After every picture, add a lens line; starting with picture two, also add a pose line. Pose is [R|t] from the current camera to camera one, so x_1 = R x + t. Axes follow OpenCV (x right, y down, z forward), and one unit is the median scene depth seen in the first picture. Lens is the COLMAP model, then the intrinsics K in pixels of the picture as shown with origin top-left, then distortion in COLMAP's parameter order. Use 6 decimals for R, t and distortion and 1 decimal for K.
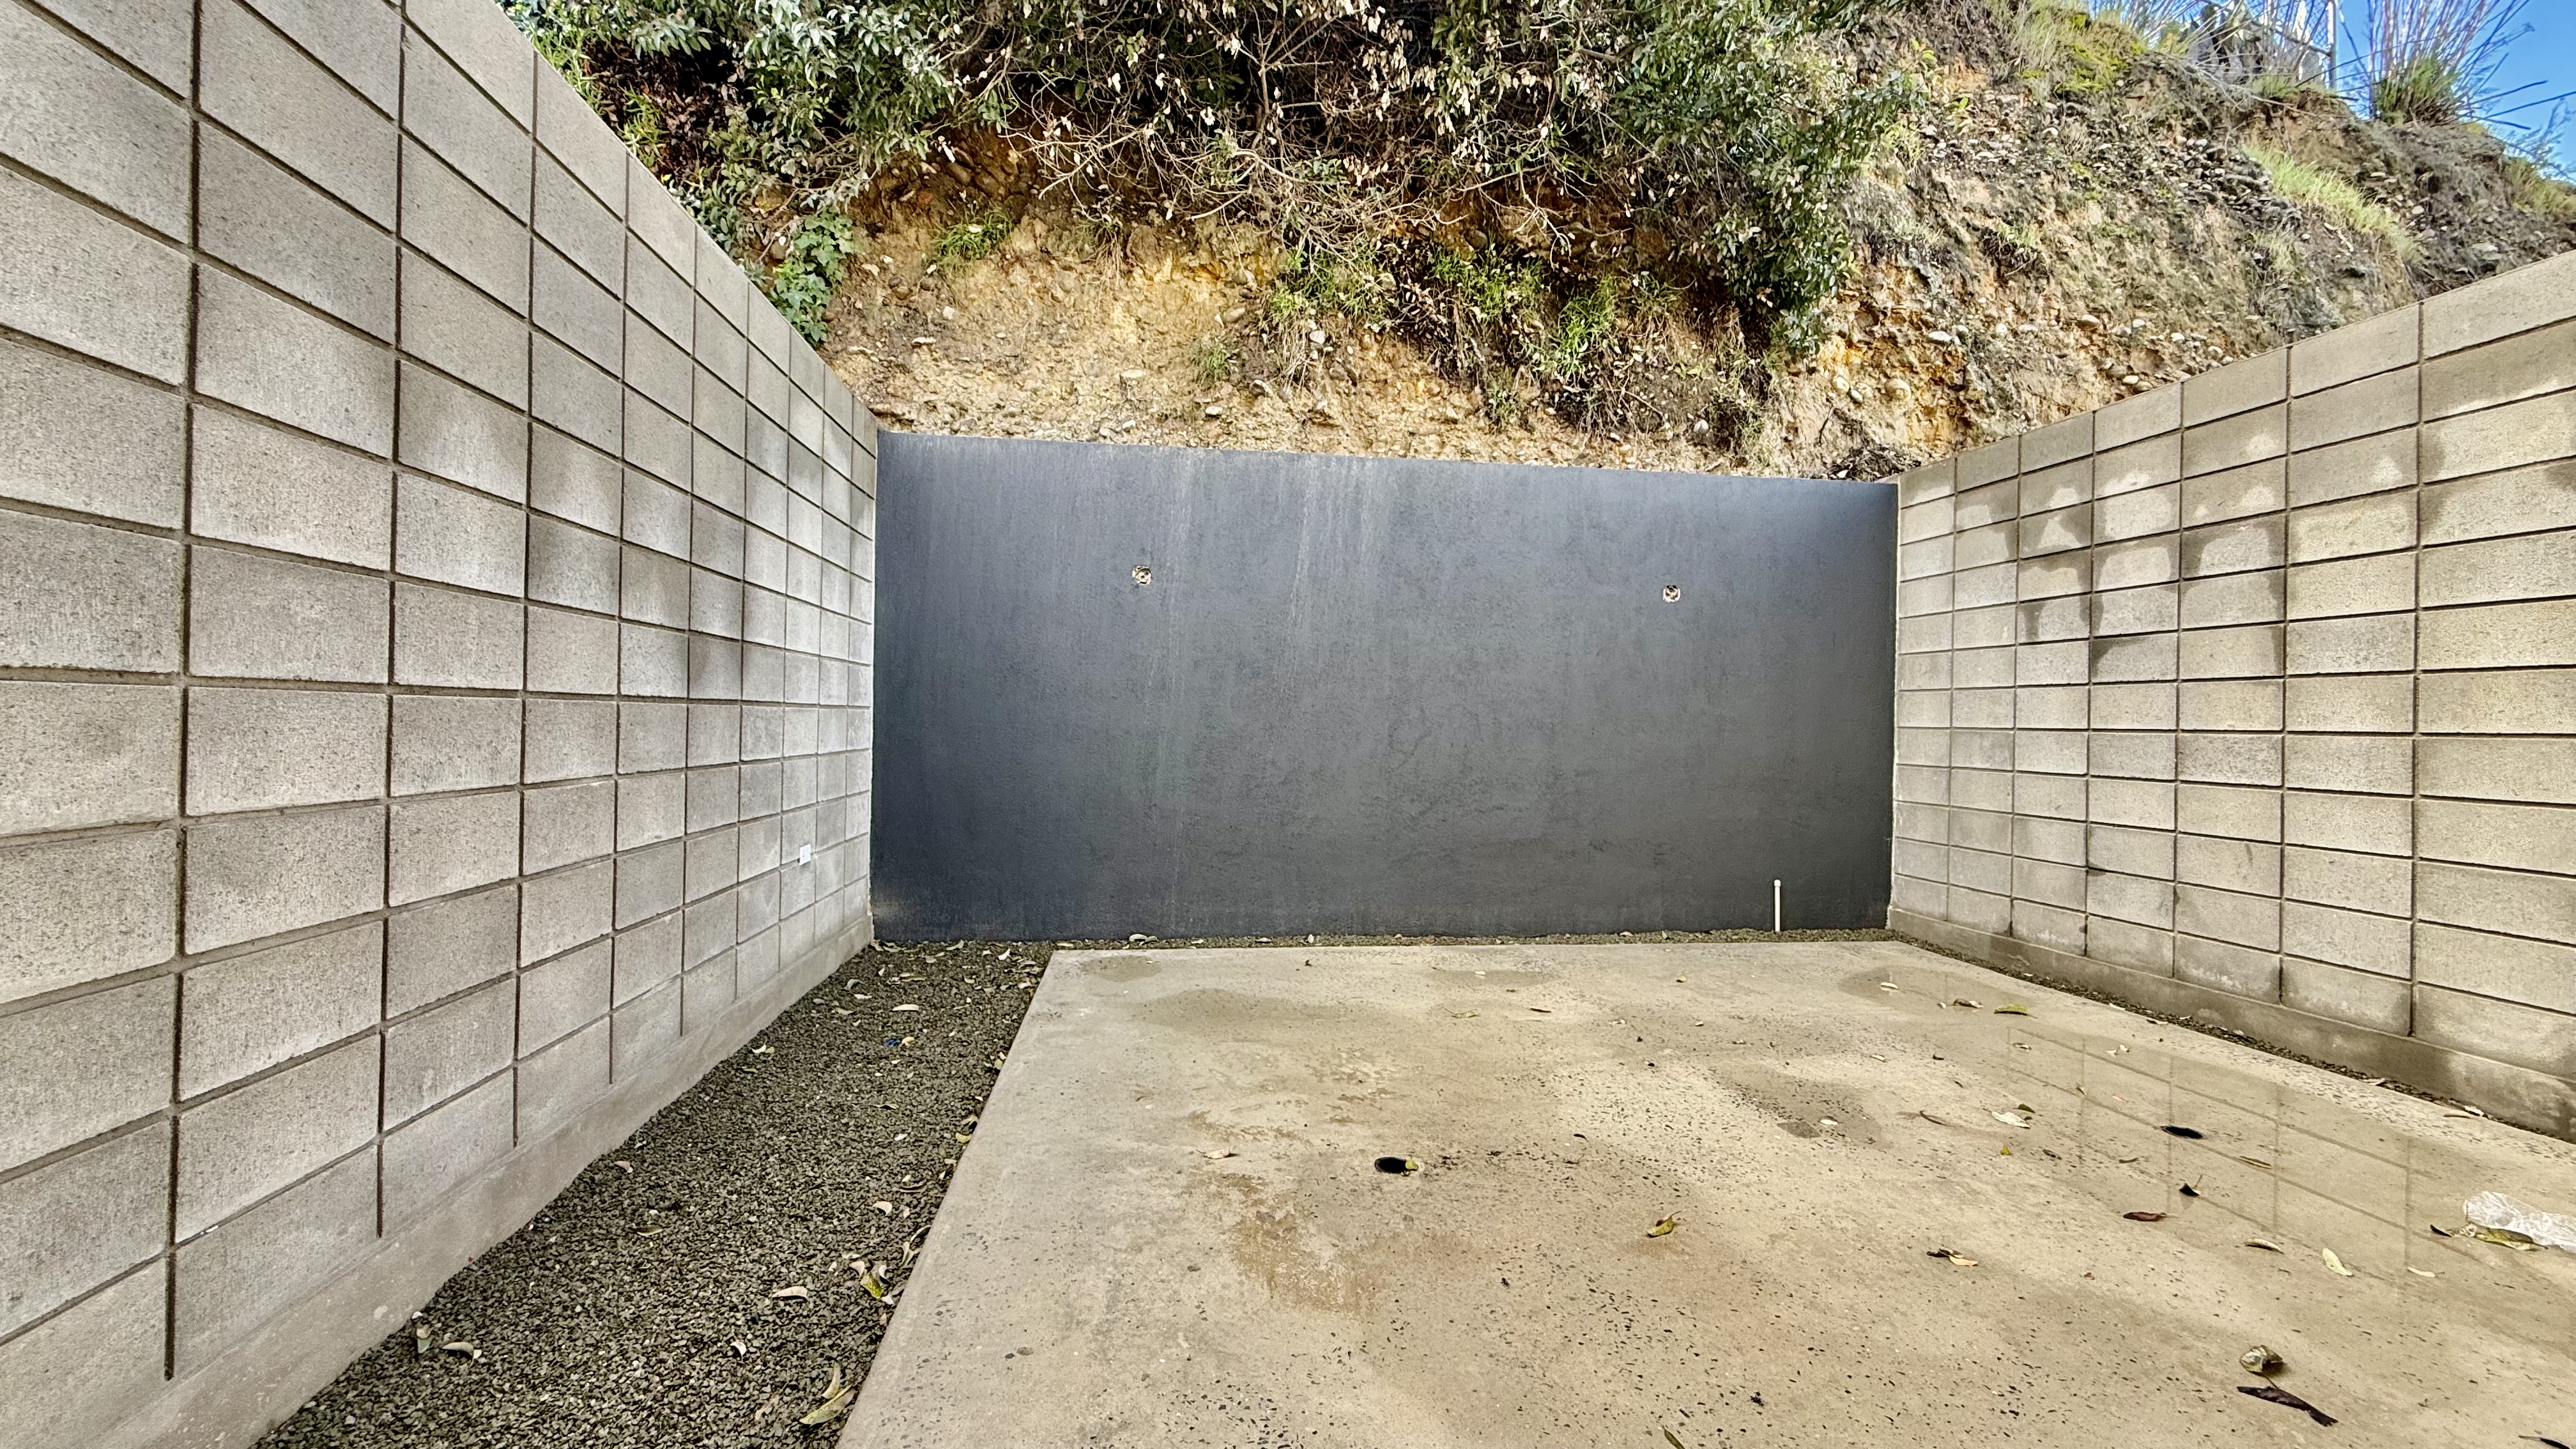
lens RADIAL K [[1025.2, 0, 1285.2], [0, 1025.2, 722.5], [0, 0, 1]] dist [-0.000792, 0.000040]
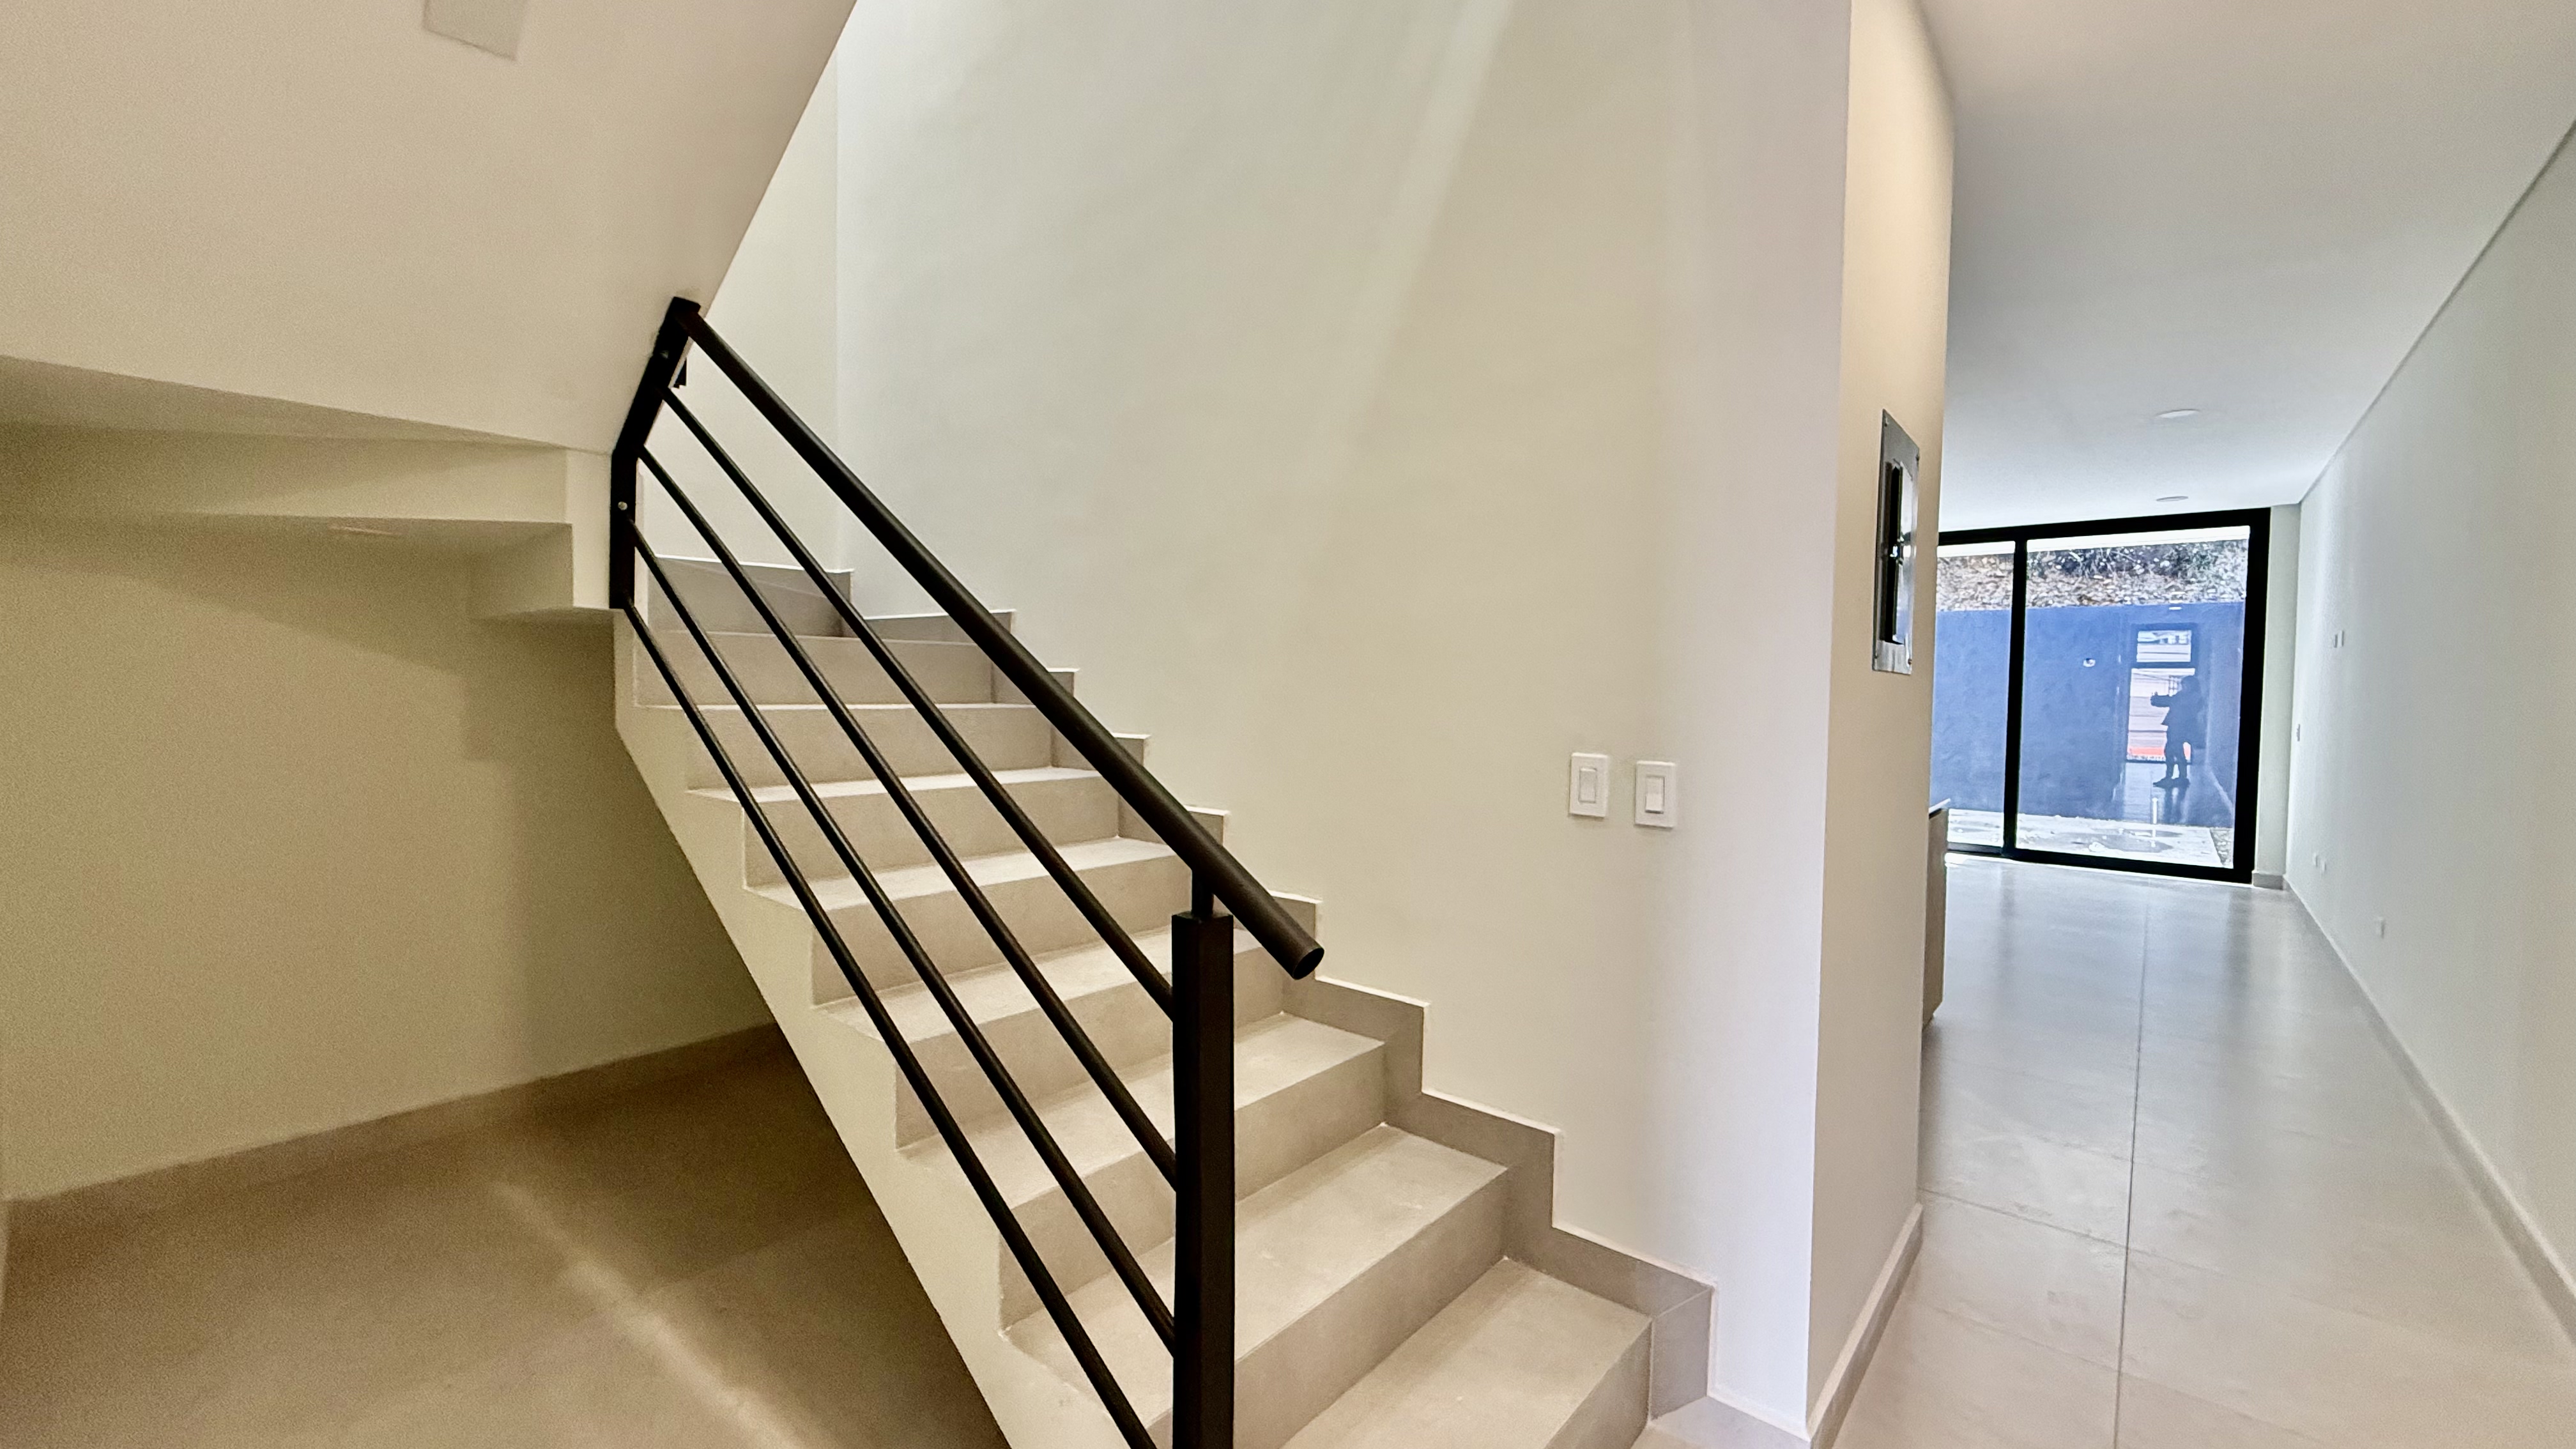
lens RADIAL K [[1025.2, 0, 1285.2], [0, 1025.2, 722.5], [0, 0, 1]] dist [-0.000792, 0.000040]
pose [[0.671576, 0.018699, -0.740699, 1.138078], [-0.002593, 0.999735, 0.022887, -0.058769], [0.740931, -0.013450, 0.671447, -2.318256]]
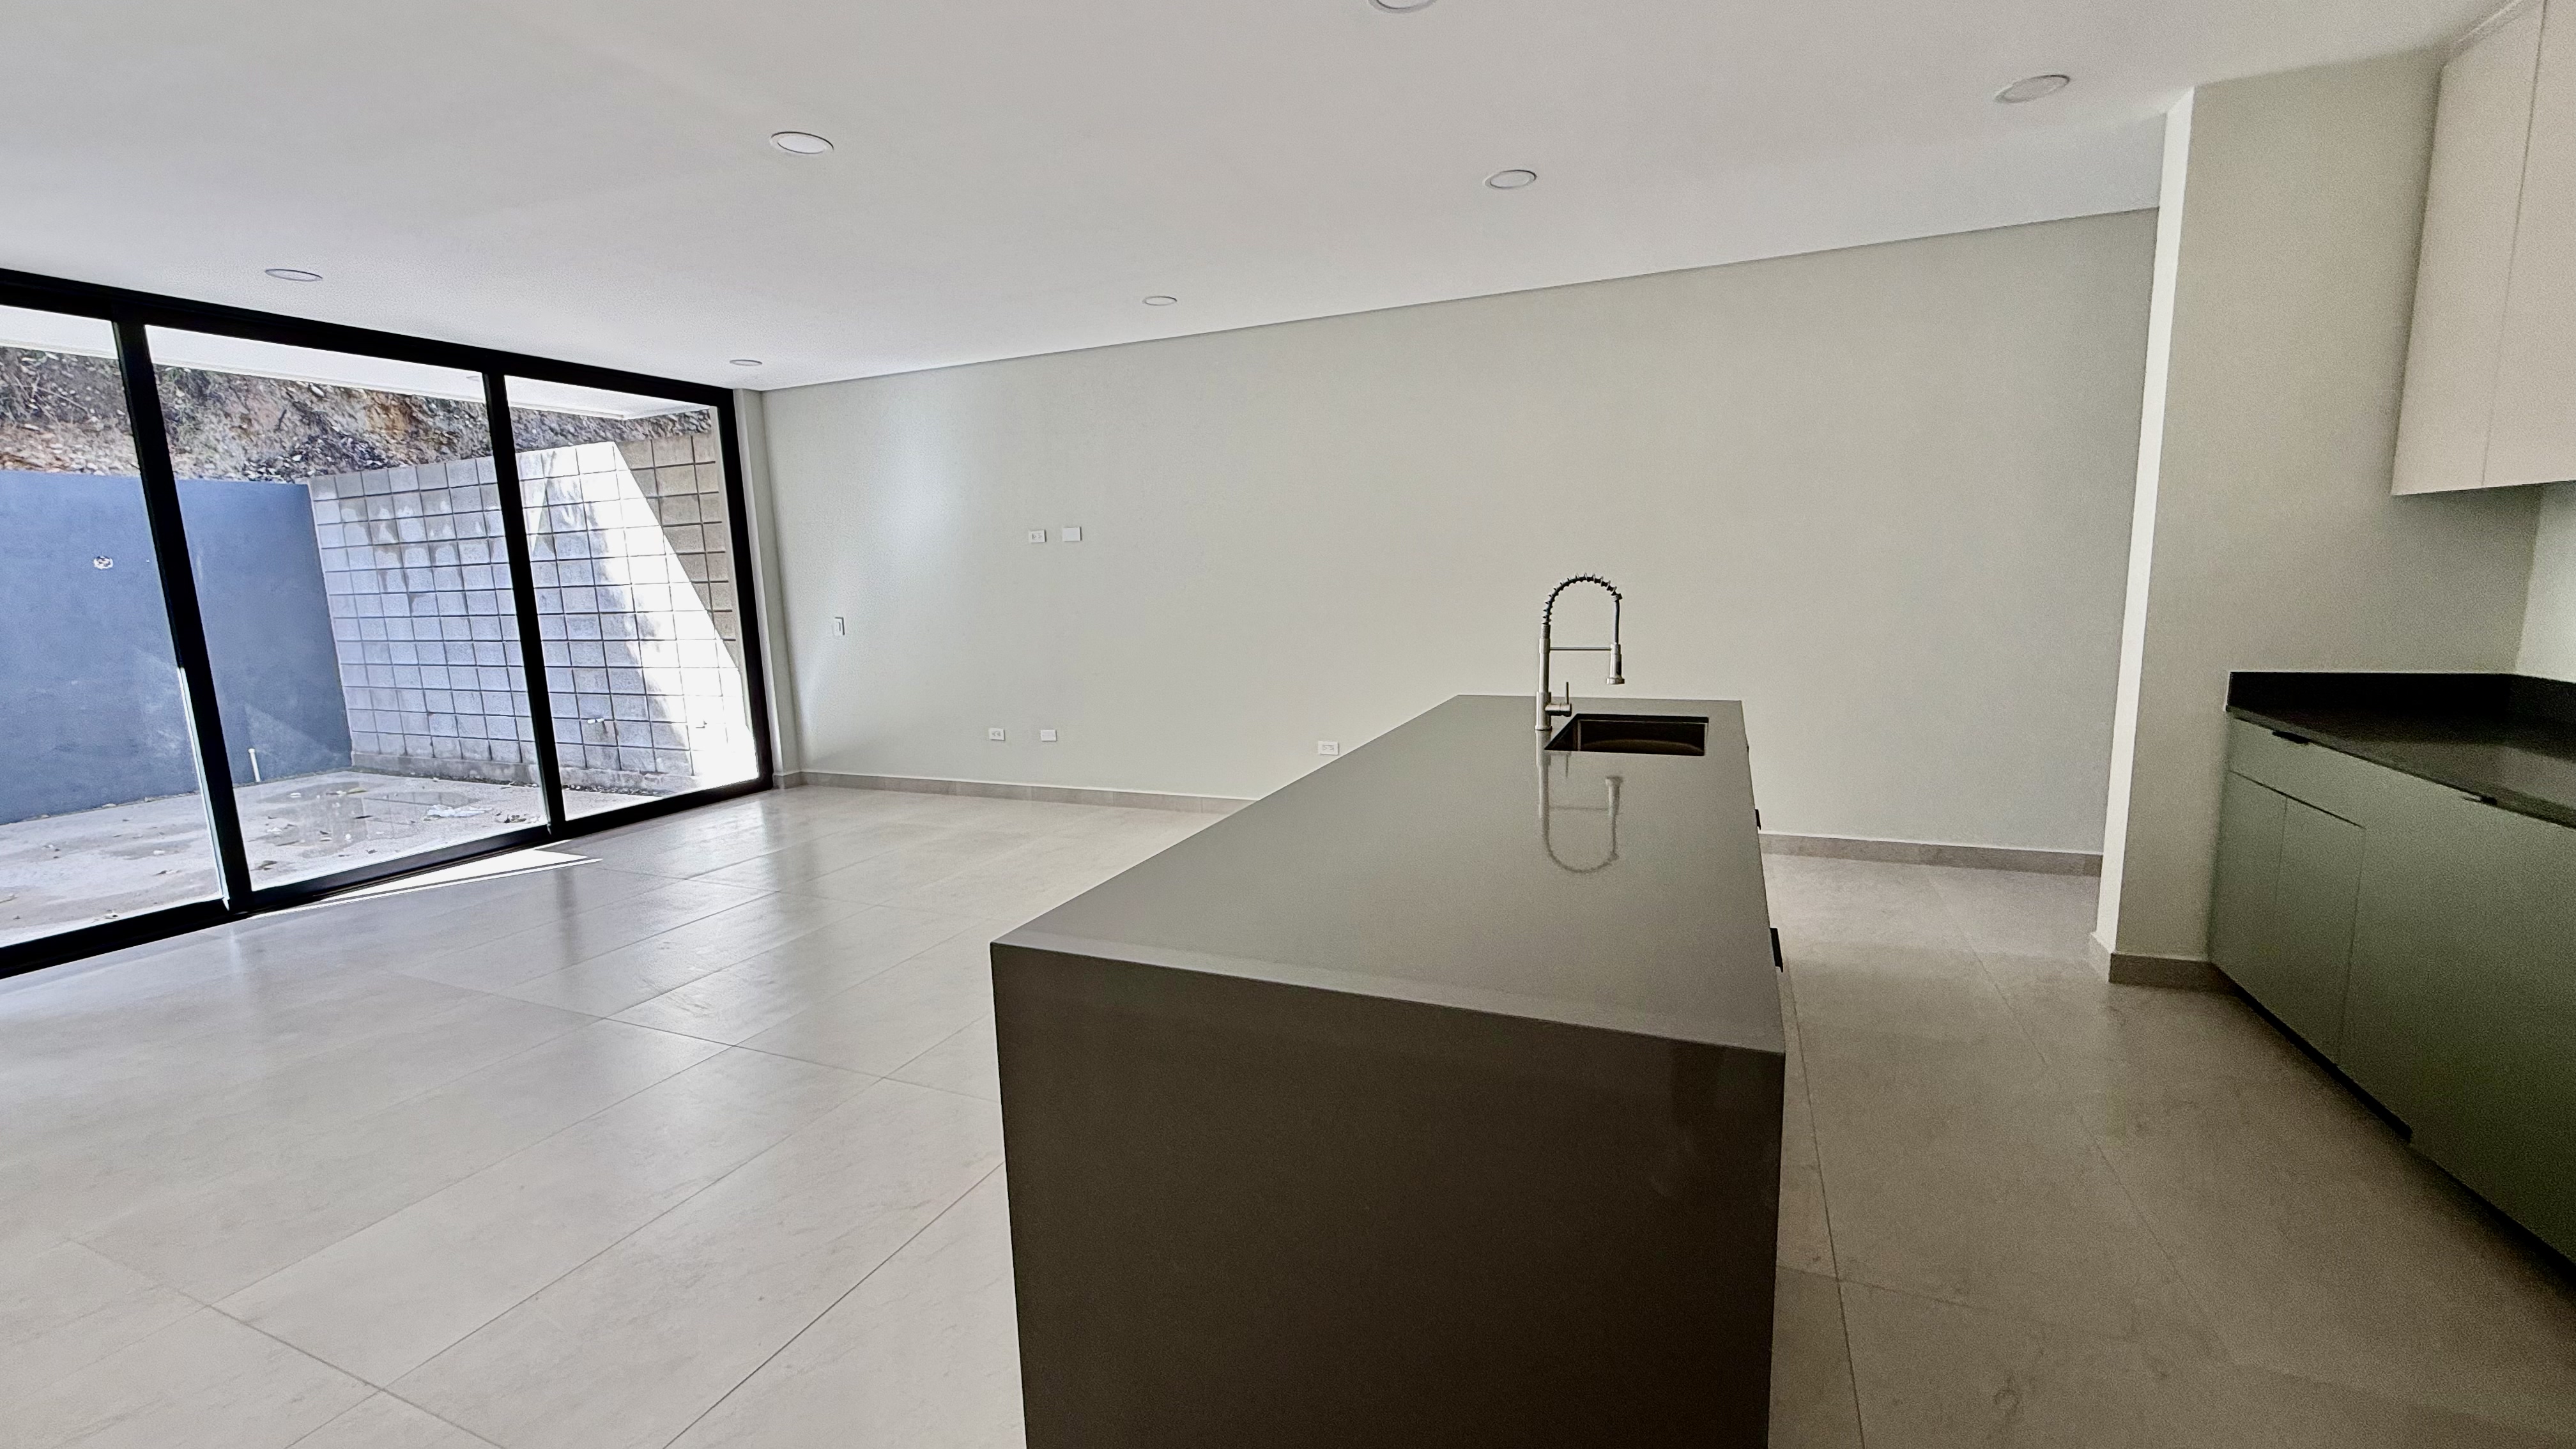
lens RADIAL K [[1034.4, 0, 1275.2], [0, 1034.4, 713.9], [0, 0, 1]] dist [-0.001988, 0.003107]
pose [[0.506296, -0.156075, 0.848119, -0.063611], [0.042386, 0.986801, 0.156293, -0.100936], [-0.861318, -0.043182, 0.506228, -1.497236]]
